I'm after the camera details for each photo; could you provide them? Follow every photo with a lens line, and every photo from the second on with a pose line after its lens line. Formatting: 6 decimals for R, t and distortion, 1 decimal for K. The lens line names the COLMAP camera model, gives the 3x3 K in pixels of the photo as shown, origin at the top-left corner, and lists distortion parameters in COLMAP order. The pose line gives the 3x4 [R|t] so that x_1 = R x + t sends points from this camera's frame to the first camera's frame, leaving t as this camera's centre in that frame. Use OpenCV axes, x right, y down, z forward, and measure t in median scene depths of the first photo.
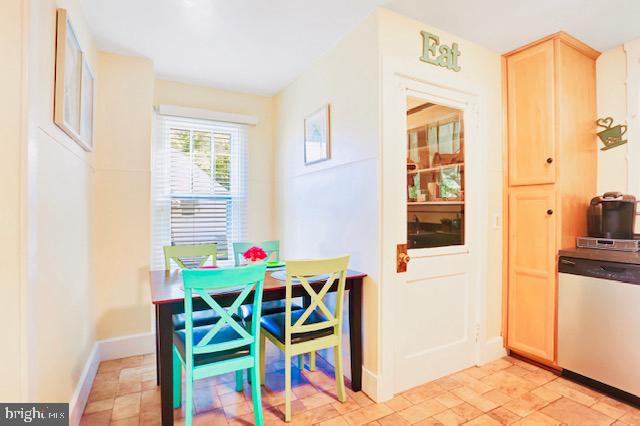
lens RADIAL K [[323.1, 0, 319.2], [0, 323.1, 211.4], [0, 0, 1]] dist [-0.067769, 0.026322]
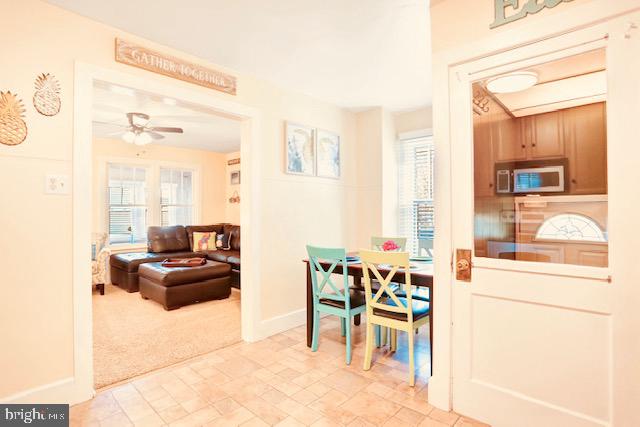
lens RADIAL K [[323.1, 0, 319.2], [0, 323.1, 211.9], [0, 0, 1]] dist [-0.067769, 0.026322]
pose [[0.332346, -0.004899, -0.943145, 0.872331], [0.005719, 0.999979, -0.003179, -0.001873], [0.943140, -0.004338, 0.332367, 0.289144]]
